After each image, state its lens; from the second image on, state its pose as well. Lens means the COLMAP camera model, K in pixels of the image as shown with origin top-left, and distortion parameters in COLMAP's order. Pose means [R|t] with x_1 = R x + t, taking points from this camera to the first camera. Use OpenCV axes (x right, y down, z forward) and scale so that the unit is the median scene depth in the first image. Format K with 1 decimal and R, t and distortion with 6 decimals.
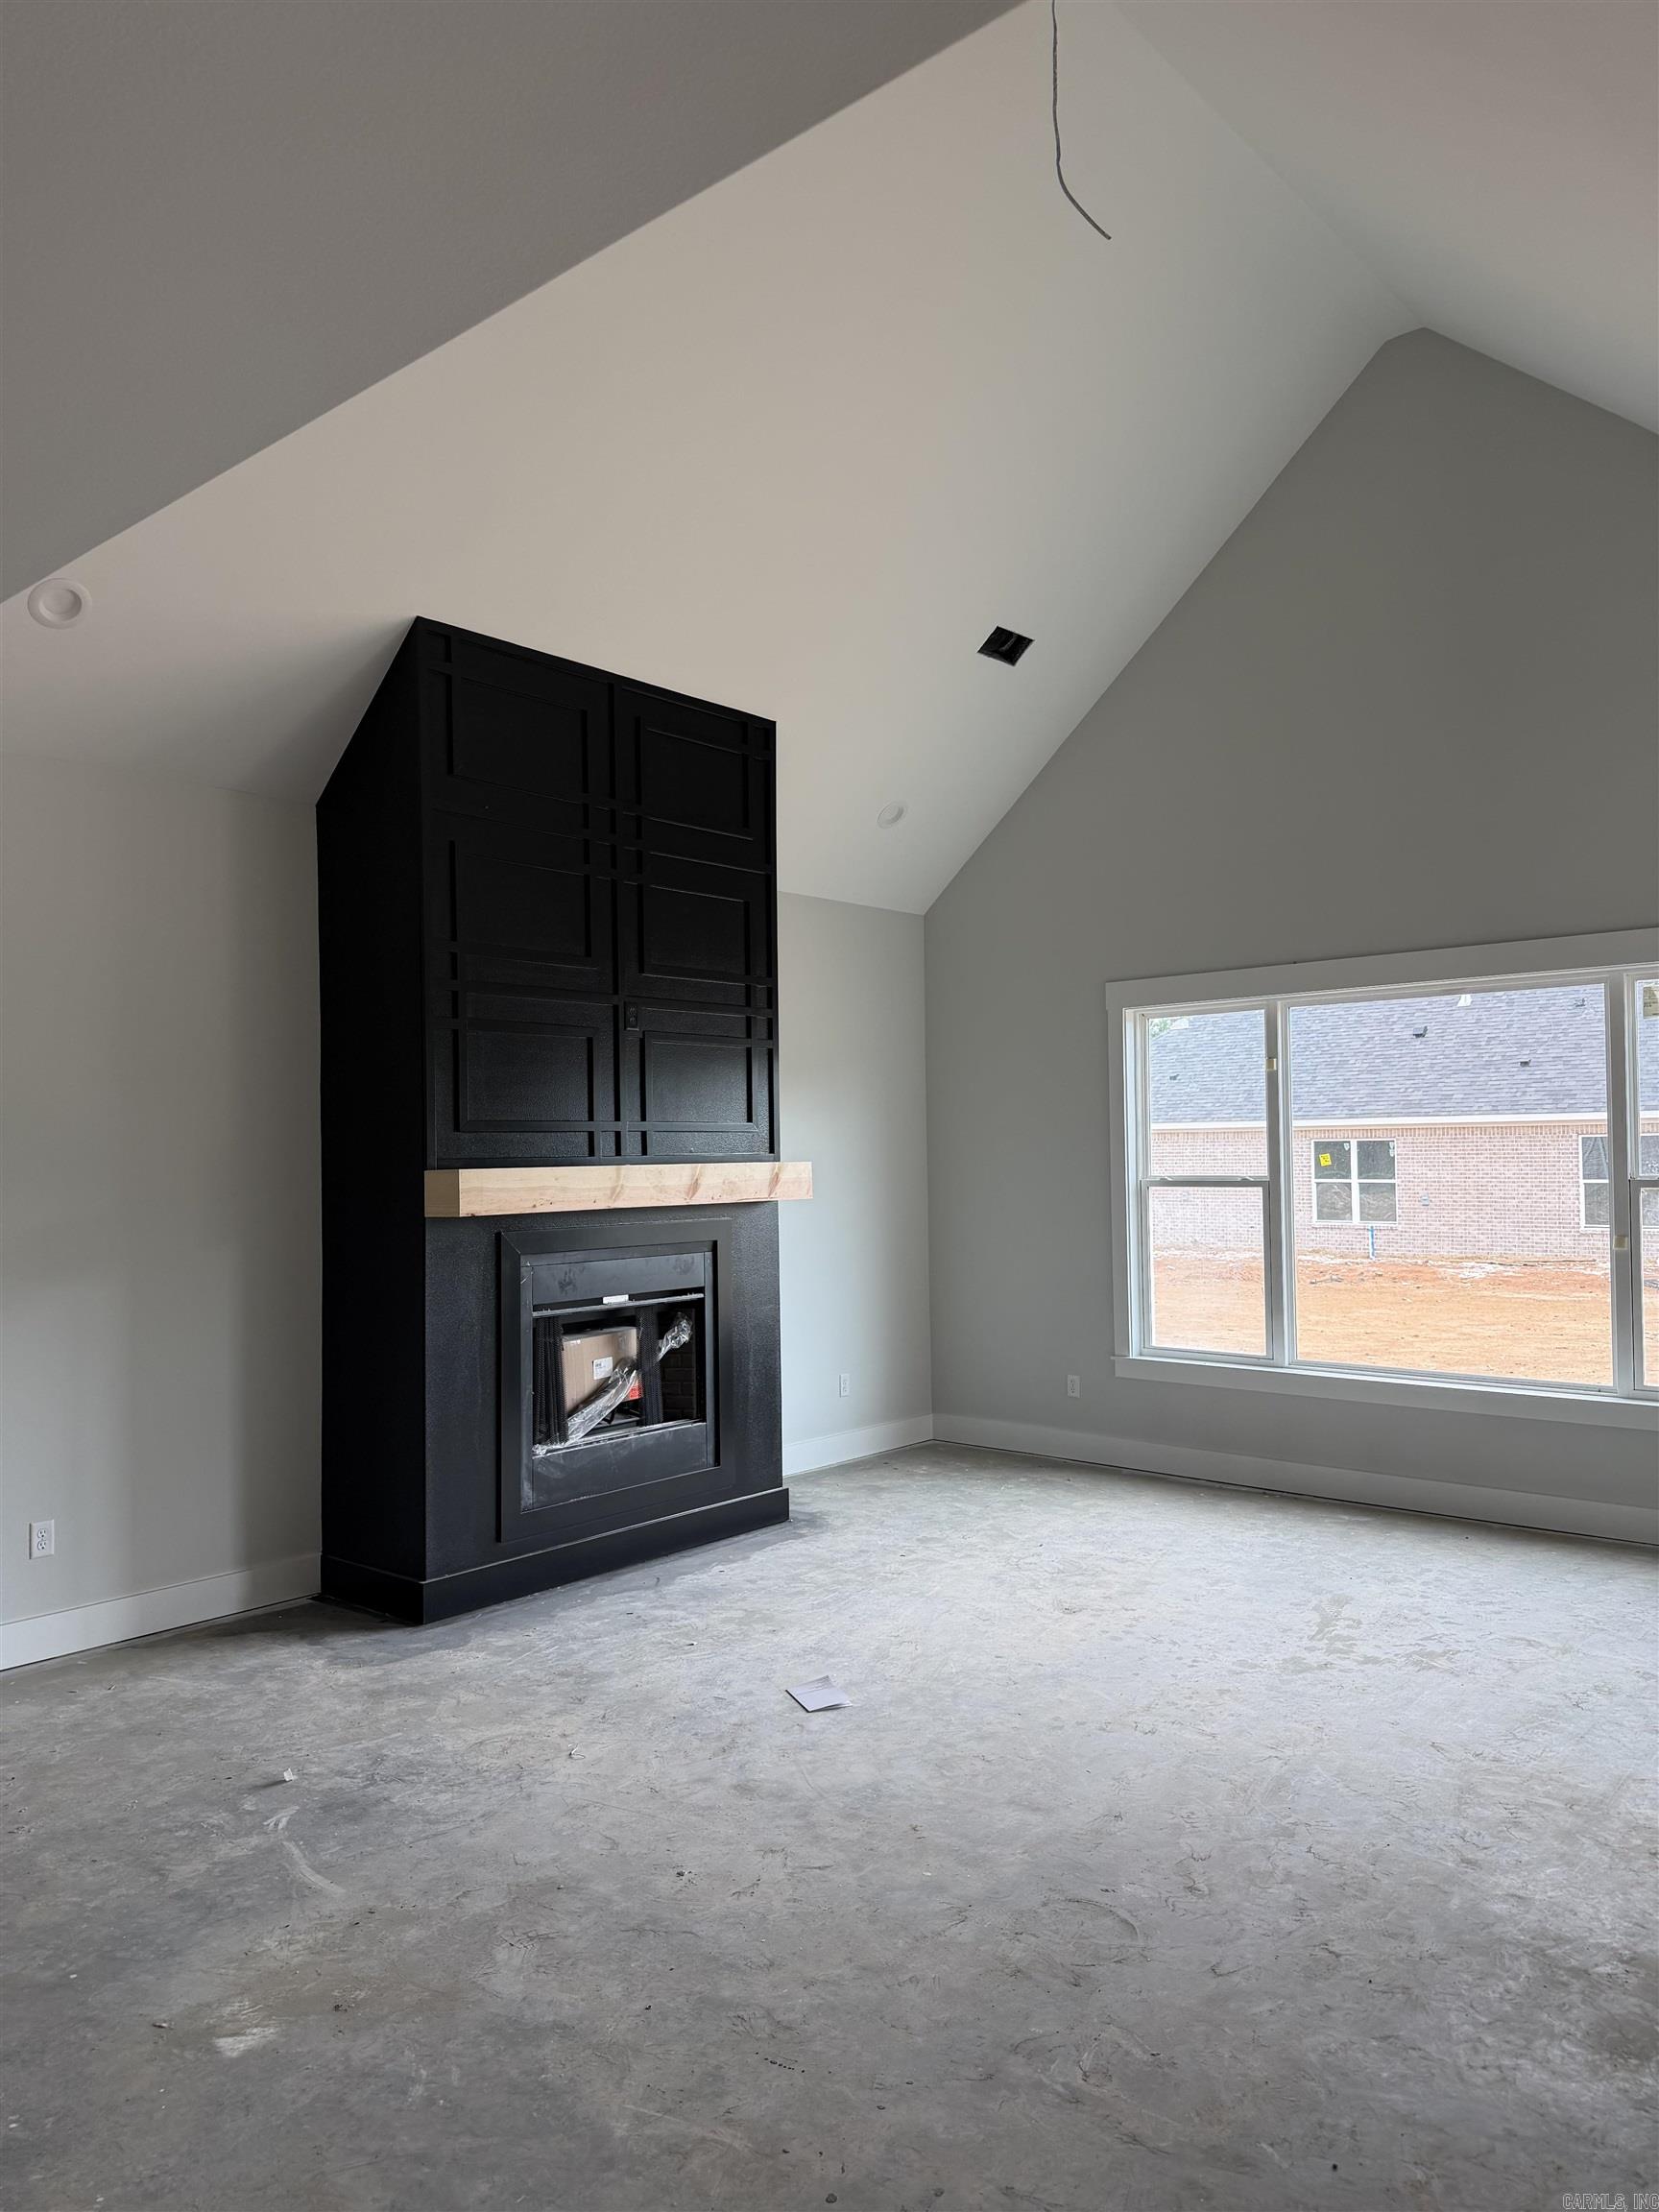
lens RADIAL K [[1550.4, 0, 829.5], [0, 1550.4, 1106.0], [0, 0, 1]] dist [0.033726, -0.038207]
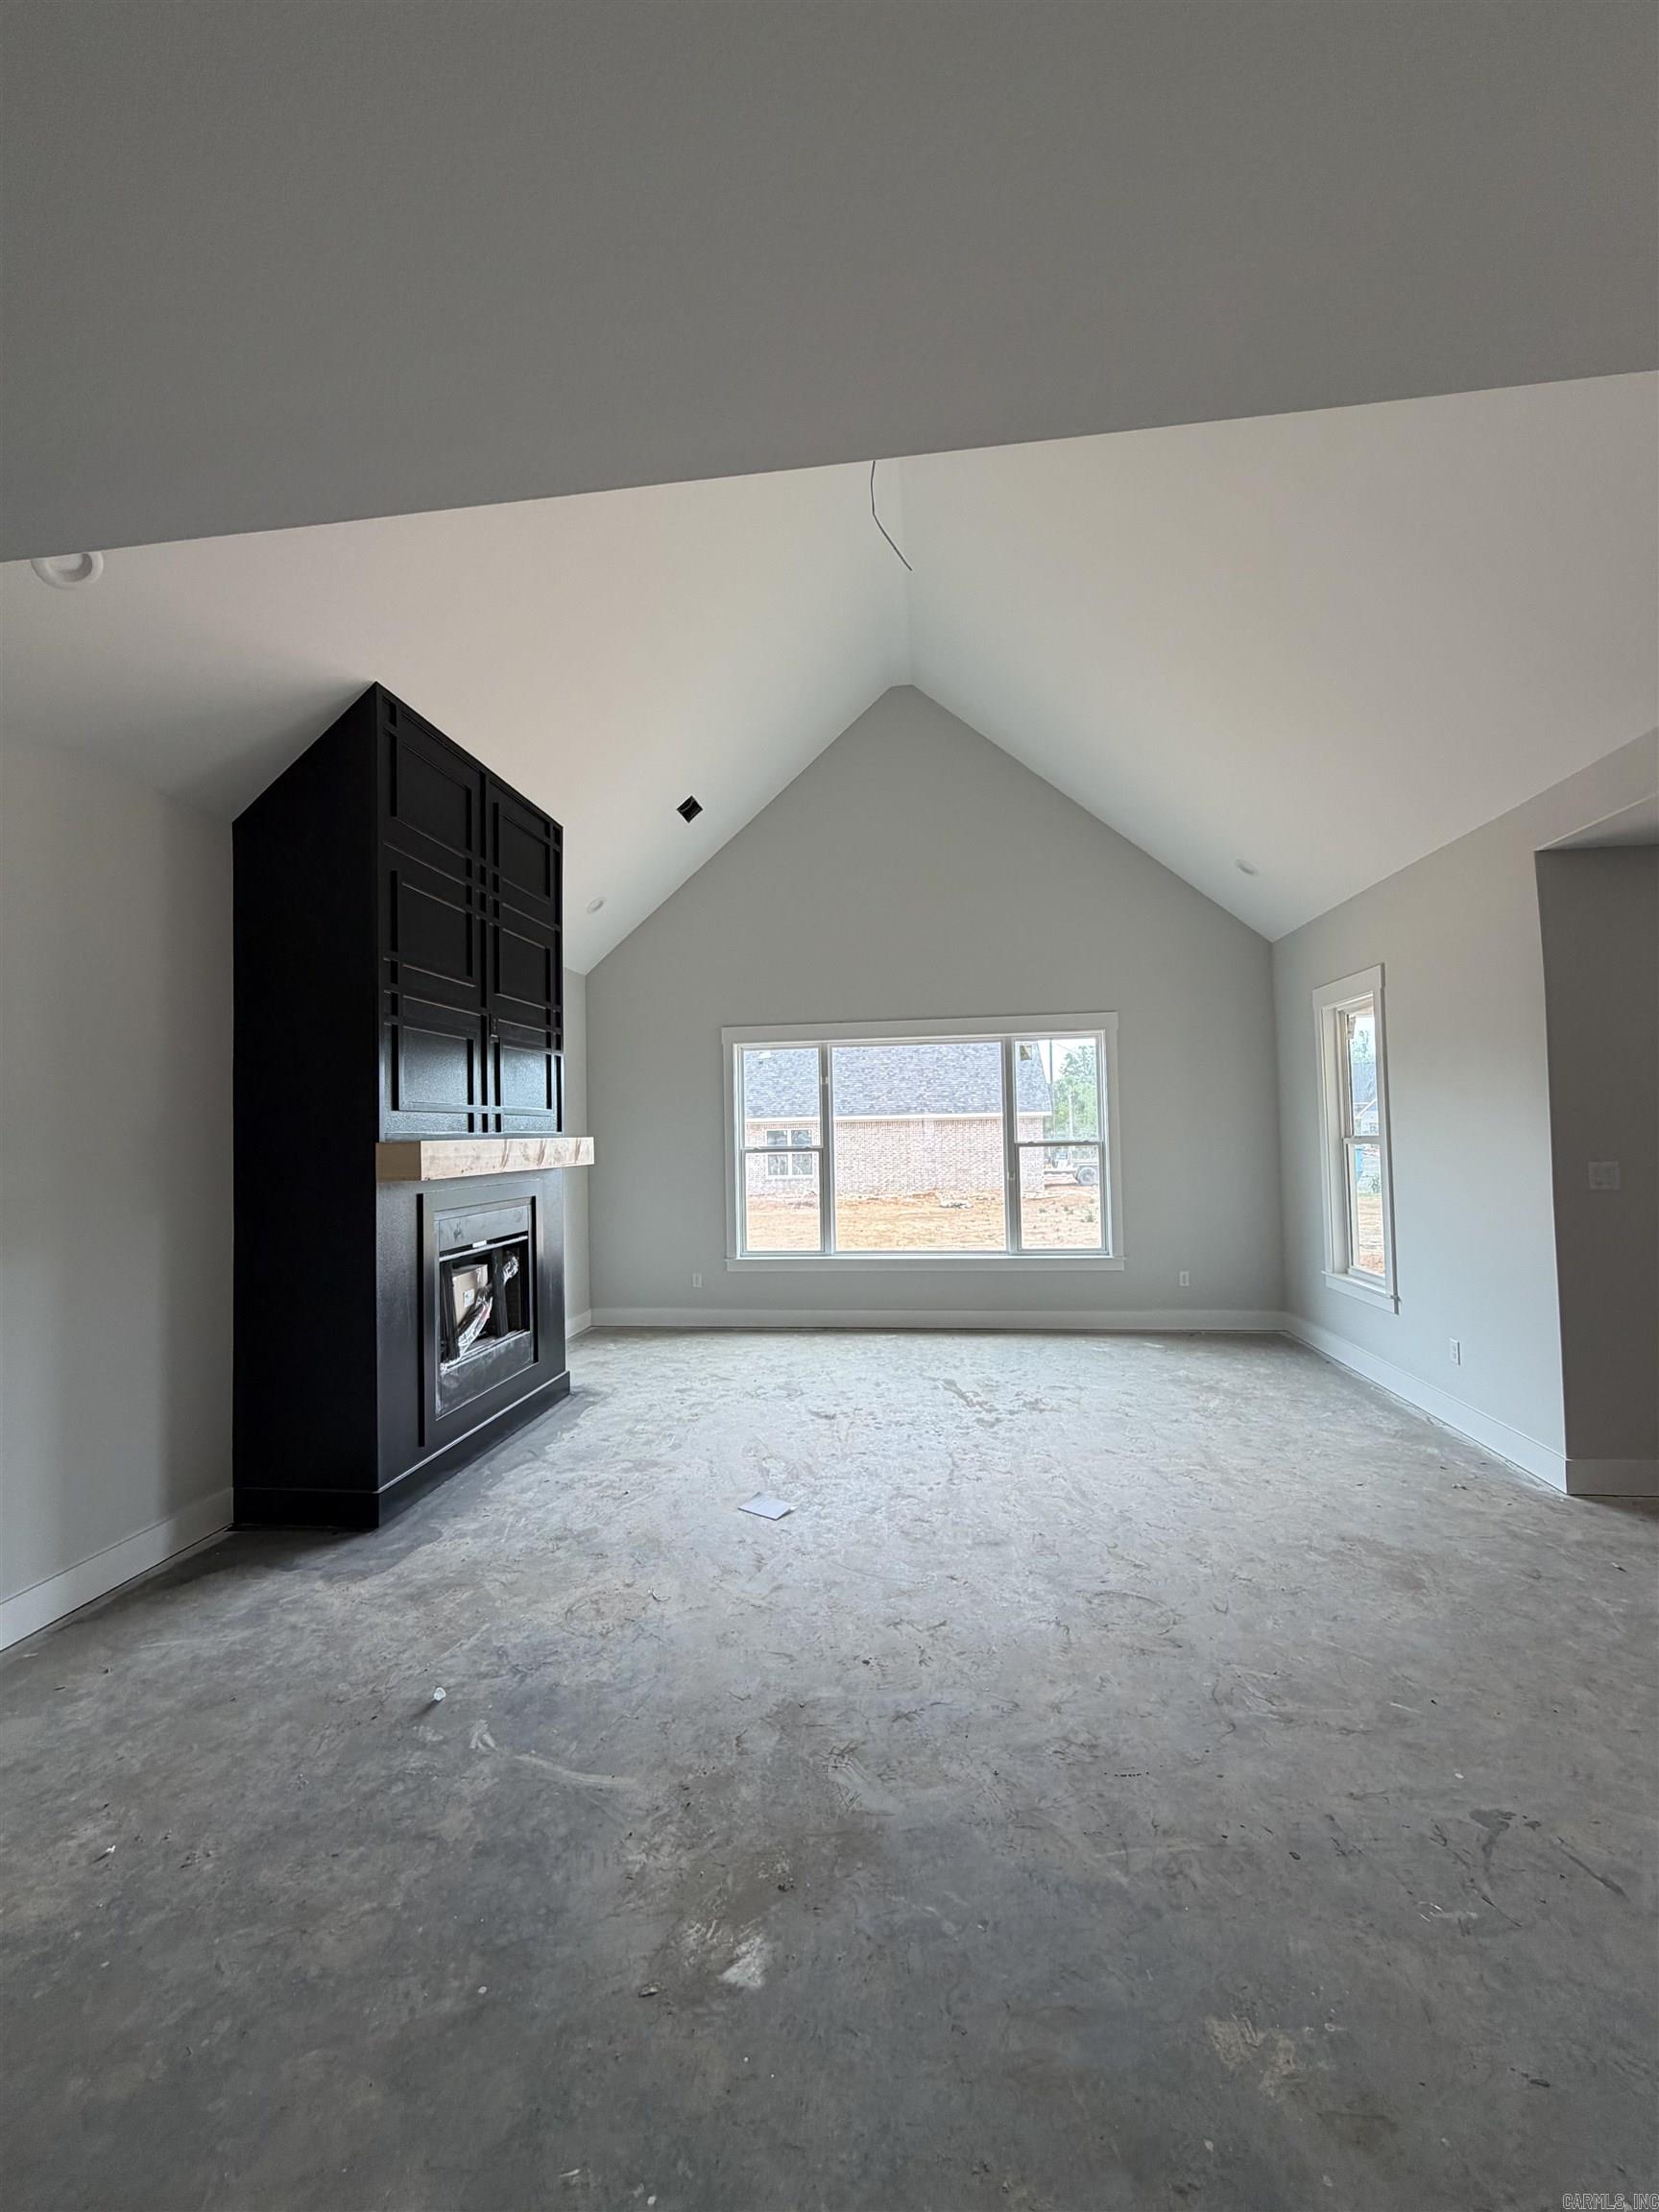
lens RADIAL K [[880.6, 0, 830.7], [0, 880.6, 1121.7], [0, 0, 1]] dist [-0.000707, 0.000183]
pose [[0.833149, 0.002510, 0.553044, -0.353587], [-0.005698, 0.999976, 0.004045, 0.021420], [-0.553020, -0.006521, 0.833143, 0.265129]]
